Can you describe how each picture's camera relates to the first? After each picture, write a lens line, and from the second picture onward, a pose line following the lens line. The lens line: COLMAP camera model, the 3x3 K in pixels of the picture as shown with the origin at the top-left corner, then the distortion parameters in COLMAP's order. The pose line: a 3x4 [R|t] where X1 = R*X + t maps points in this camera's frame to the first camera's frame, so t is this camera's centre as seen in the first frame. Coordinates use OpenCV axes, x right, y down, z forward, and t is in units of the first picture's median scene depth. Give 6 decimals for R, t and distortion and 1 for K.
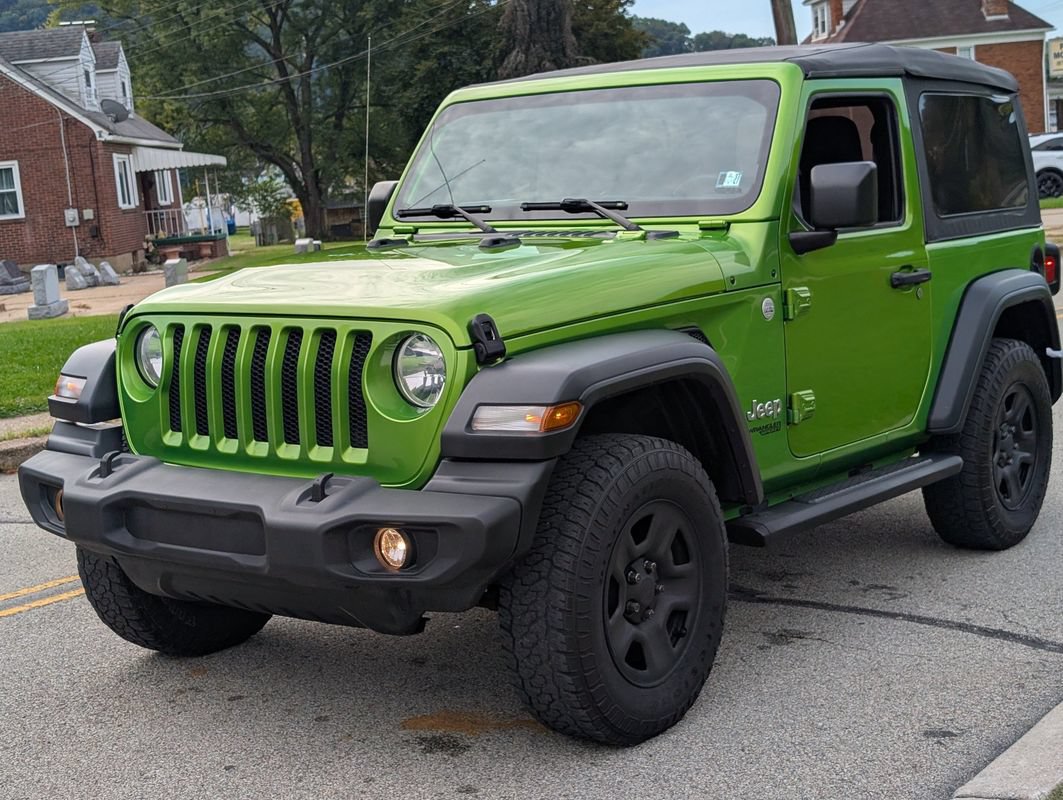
lens RADIAL K [[1651.4, 0, 521.2], [0, 1651.4, 396.5], [0, 0, 1]] dist [0.205196, -0.864594]
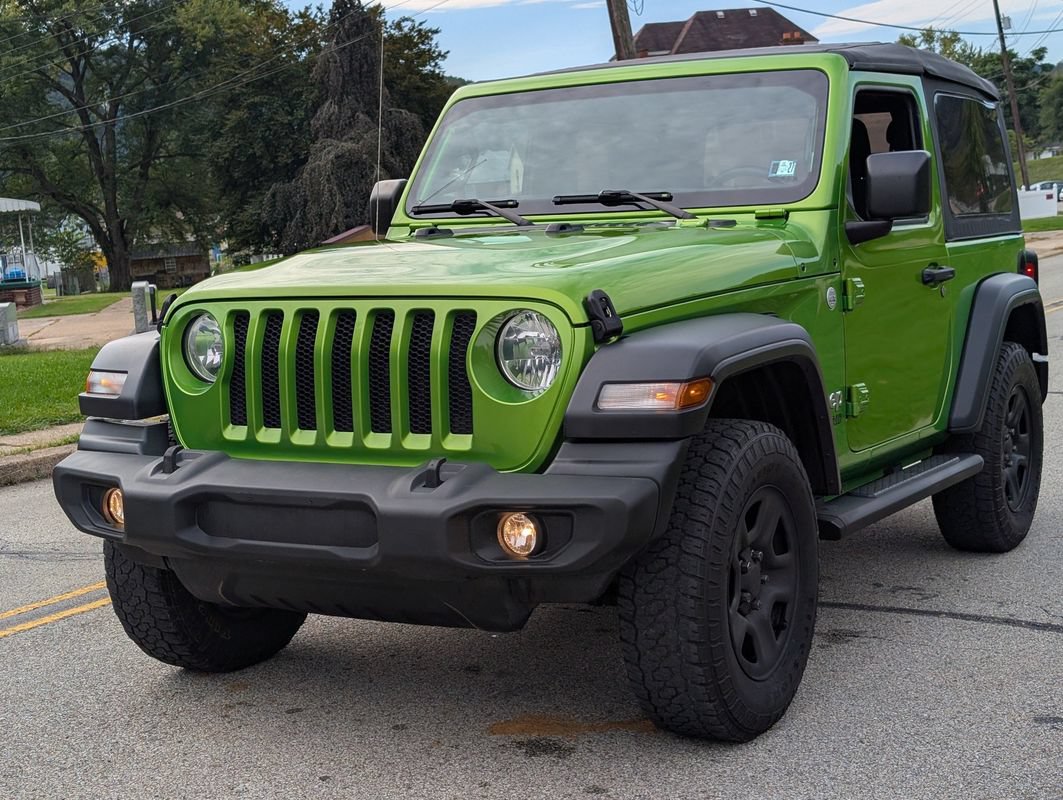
lens RADIAL K [[1646.7, 0, 506.2], [0, 1646.7, 398.5], [0, 0, 1]] dist [0.194975, -0.807701]
pose [[0.993687, -0.008089, 0.111899, -0.149014], [0.011594, 0.999461, -0.030712, 0.033569], [-0.111591, 0.031816, 0.993245, 0.049237]]
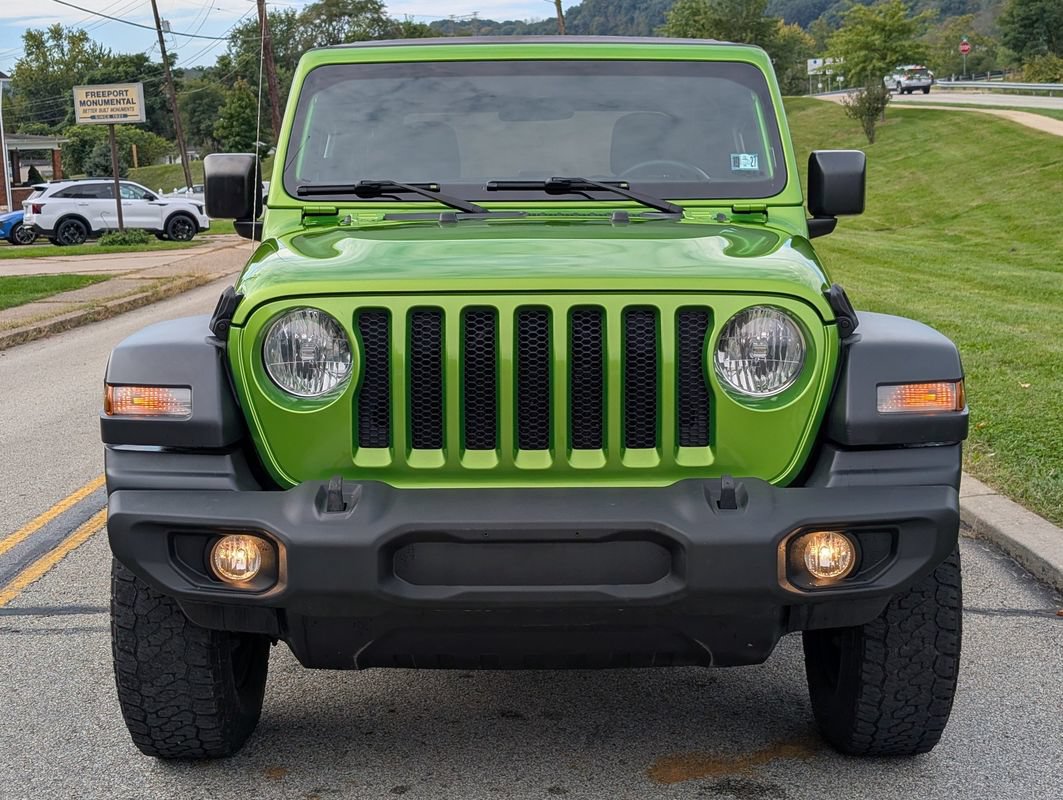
lens RADIAL K [[1651.4, 0, 521.2], [0, 1651.4, 396.5], [0, 0, 1]] dist [0.205196, -0.864594]
pose [[0.805642, -0.033735, 0.591442, -0.553217], [0.052669, 0.998502, -0.014792, 0.011403], [-0.590057, 0.043068, 0.806212, 0.313918]]
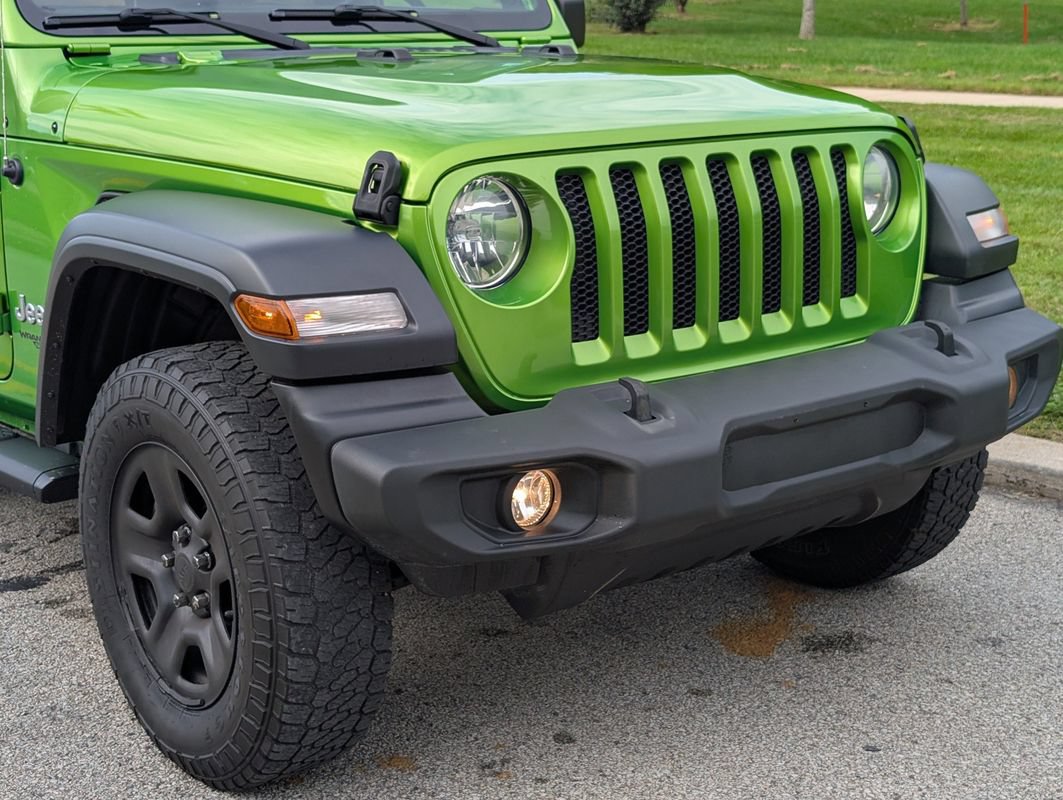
lens RADIAL K [[1659.1, 0, 554.1], [0, 1659.1, 403.1], [0, 0, 1]] dist [0.218685, -0.951077]
pose [[0.238715, -0.176880, 0.954845, -0.746215], [0.133852, 0.979880, 0.148054, -0.045990], [-0.961821, 0.092465, 0.257588, 0.779676]]
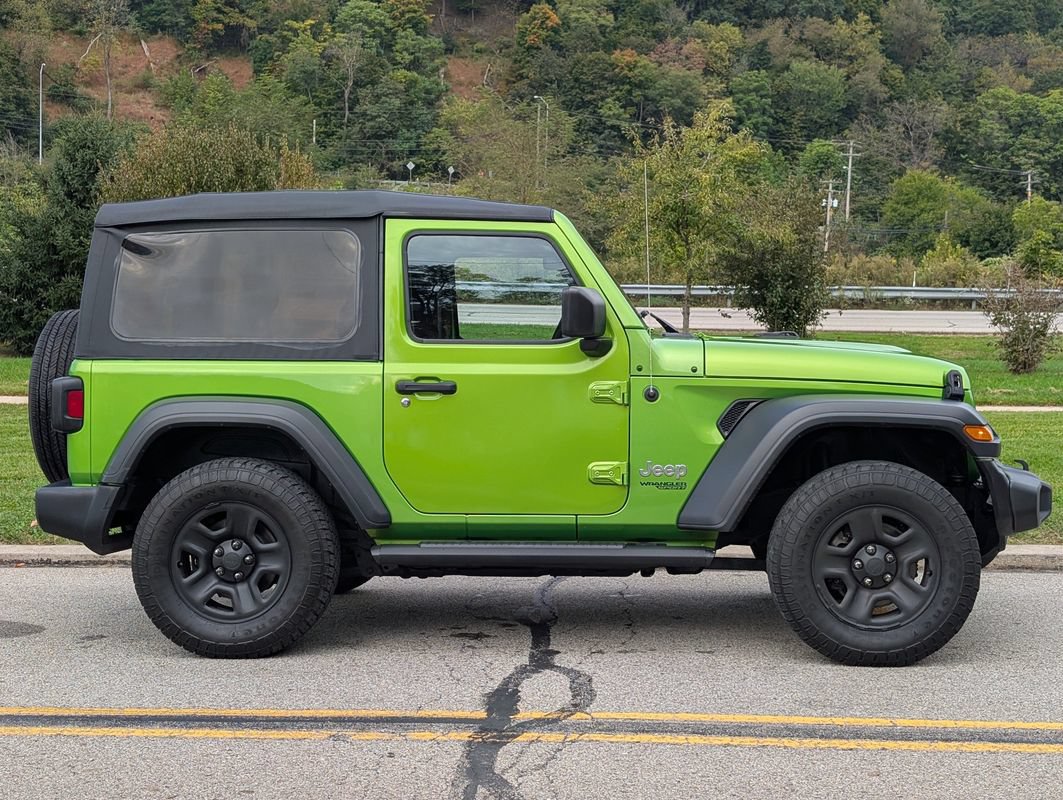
lens RADIAL K [[1651.4, 0, 521.2], [0, 1651.4, 396.5], [0, 0, 1]] dist [0.205196, -0.864594]
pose [[-0.538547, 0.011221, 0.842521, -1.145128], [0.133523, 0.988413, 0.072186, -0.172134], [-0.831949, 0.151372, -0.533805, 1.945639]]
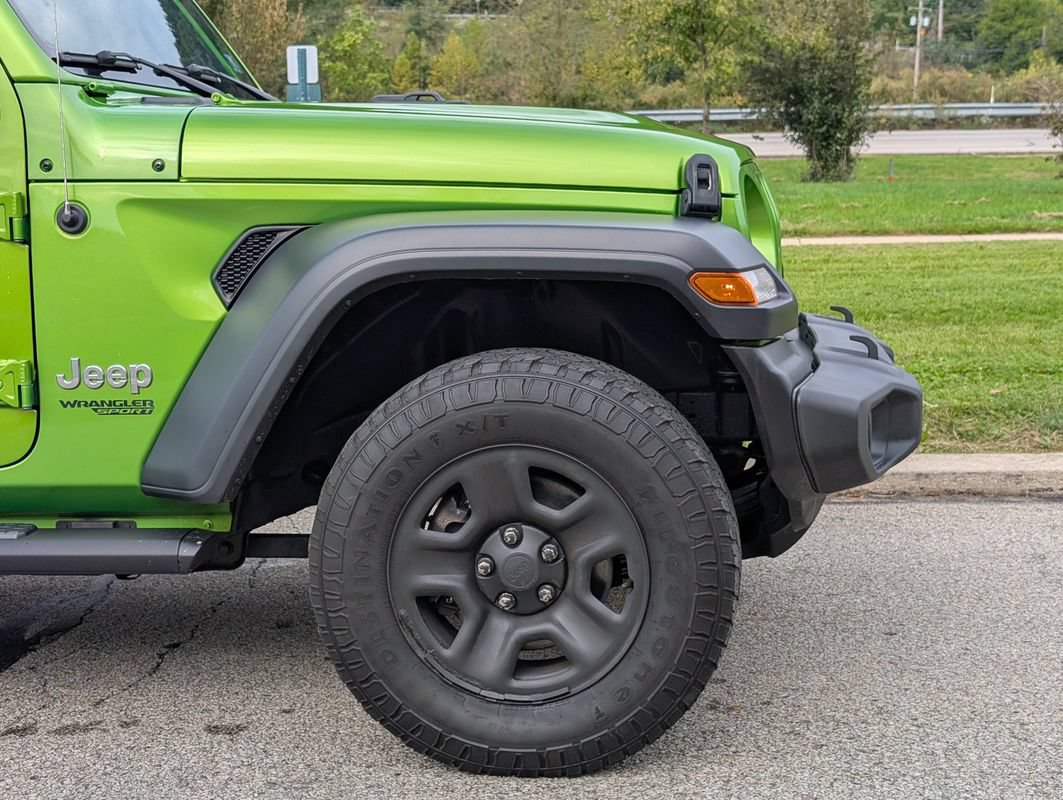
lens RADIAL K [[1646.7, 0, 506.2], [0, 1646.7, 398.5], [0, 0, 1]] dist [0.194975, -0.807701]
pose [[-0.480161, -0.061651, 0.875011, -0.740496], [0.160219, 0.974582, 0.156587, -0.072998], [-0.862424, 0.215380, -0.458078, 1.330354]]
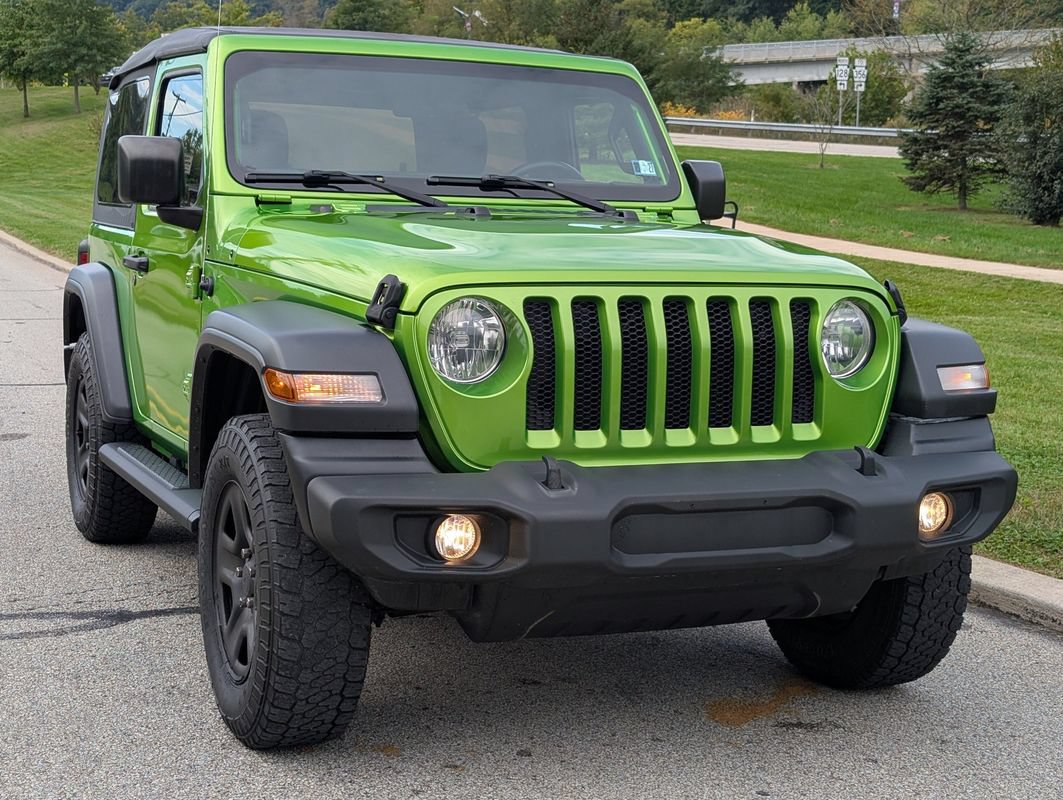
lens RADIAL K [[1652.6, 0, 514.7], [0, 1652.6, 416.4], [0, 0, 1]] dist [0.225561, -1.092091]
pose [[0.508048, -0.053665, 0.859655, -0.831096], [0.065808, 0.997558, 0.023382, -0.004550], [-0.858811, 0.044693, 0.510339, 0.548232]]
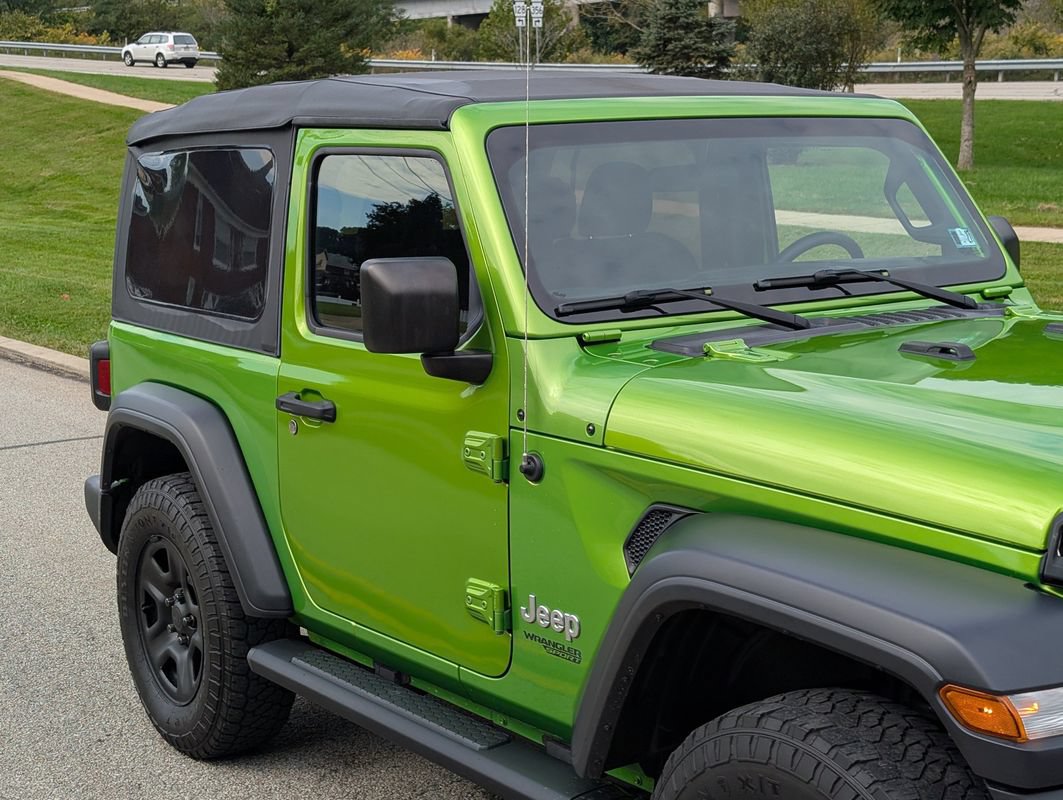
lens RADIAL K [[1654.1, 0, 567.5], [0, 1654.1, 378.4], [0, 0, 1]] dist [0.173647, -0.741331]
pose [[0.291272, -0.102019, 0.951185, -0.733638], [0.137504, 0.988437, 0.063908, -0.143254], [-0.946706, 0.112178, 0.301932, 0.952555]]
